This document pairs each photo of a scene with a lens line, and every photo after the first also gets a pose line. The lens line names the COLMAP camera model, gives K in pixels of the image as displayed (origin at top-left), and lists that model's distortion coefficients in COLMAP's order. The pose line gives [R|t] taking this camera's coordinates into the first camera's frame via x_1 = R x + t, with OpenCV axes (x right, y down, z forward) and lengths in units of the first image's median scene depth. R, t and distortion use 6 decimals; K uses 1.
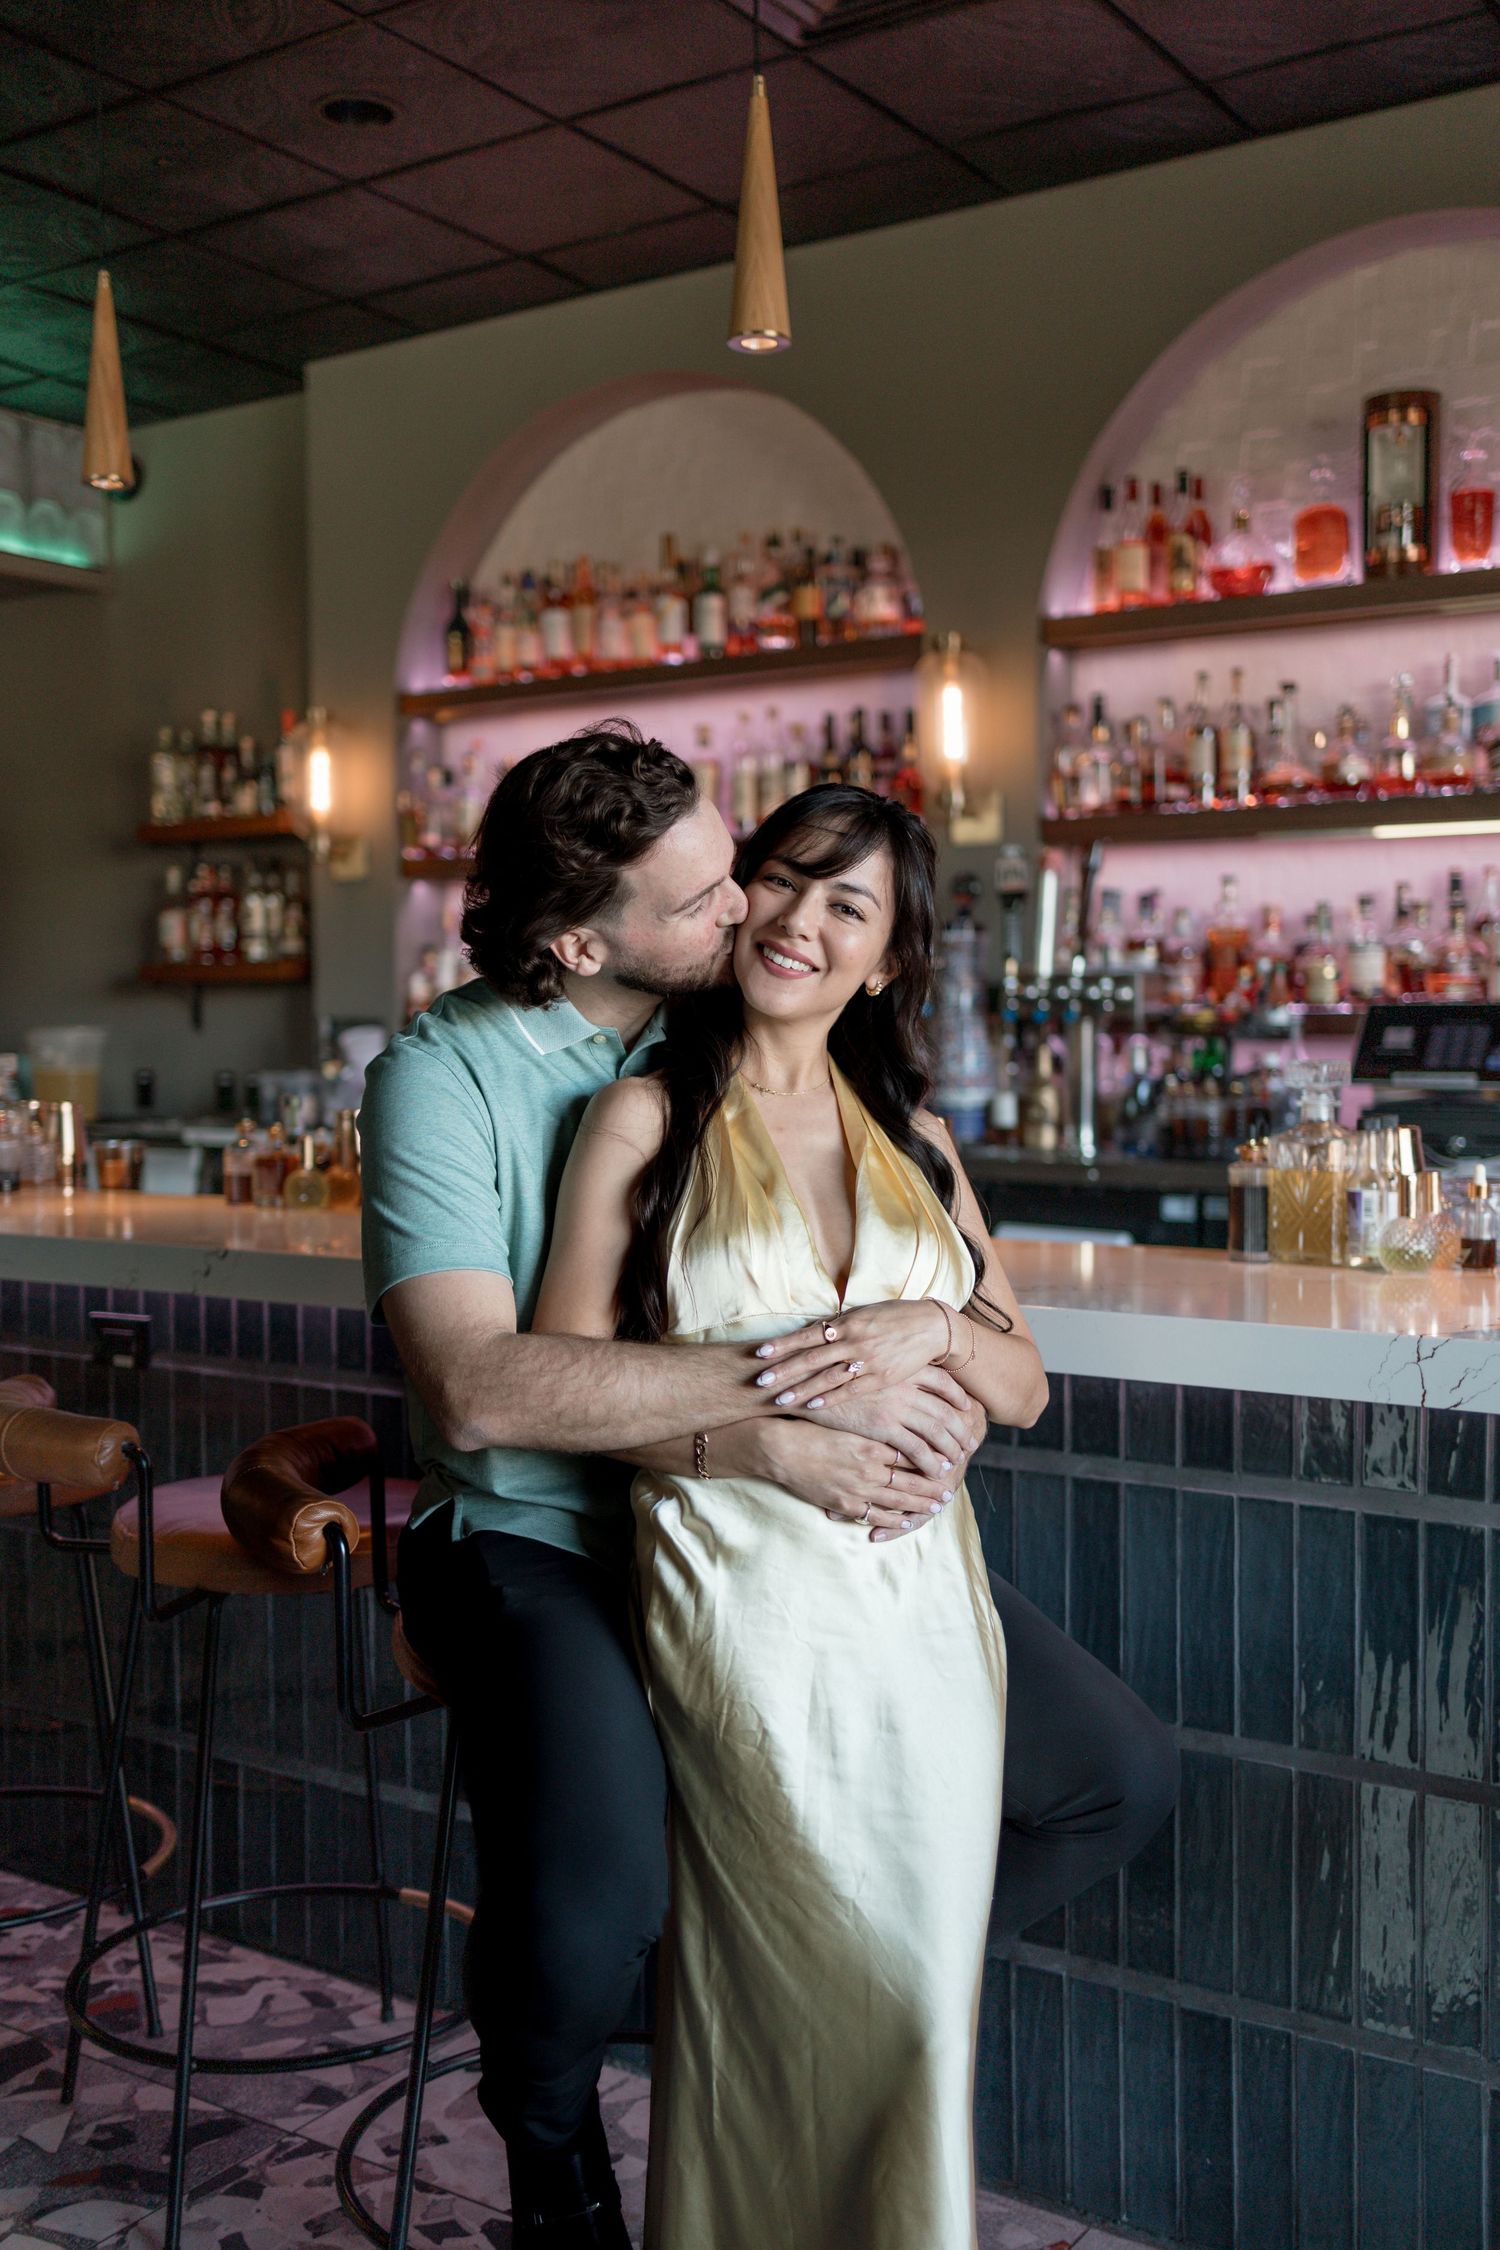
lens RADIAL K [[2217.5, 0, 750.0], [0, 2217.5, 1125.0], [0, 0, 1]] dist [-0.002863, 0.010867]
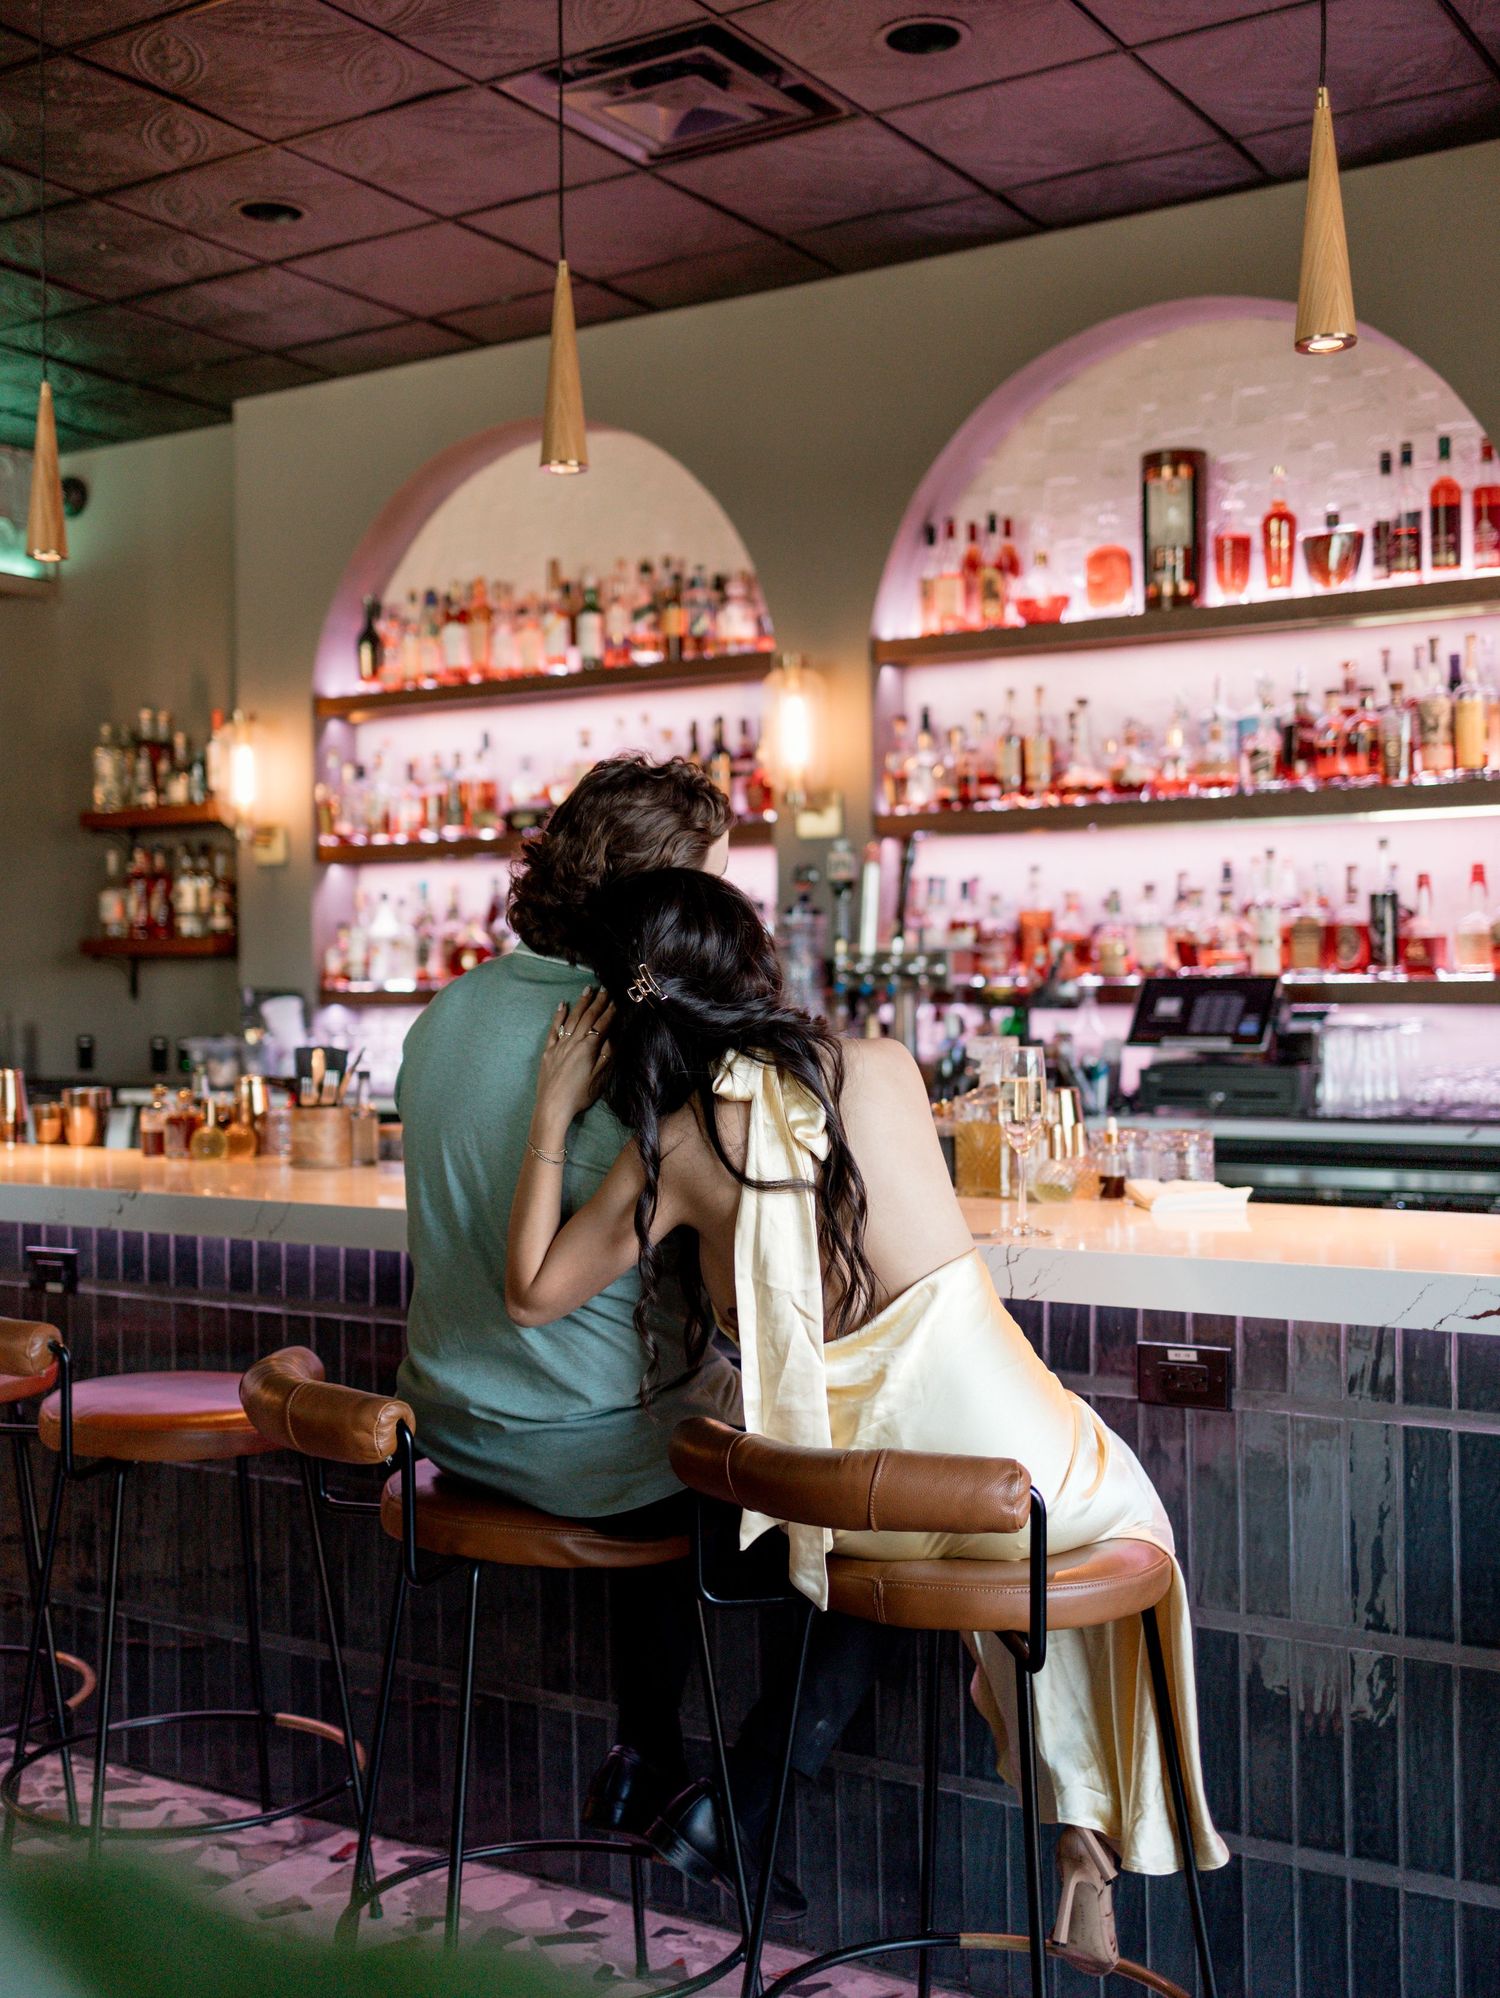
lens RADIAL K [[2201.8, 0, 750.0], [0, 2201.8, 999.0], [0, 0, 1]] dist [-0.010027, -0.012640]
pose [[0.999728, -0.004702, 0.022834, 0.042995], [0.005540, 0.999309, -0.036765, -0.002360], [-0.022645, 0.036882, 0.999063, -0.129929]]
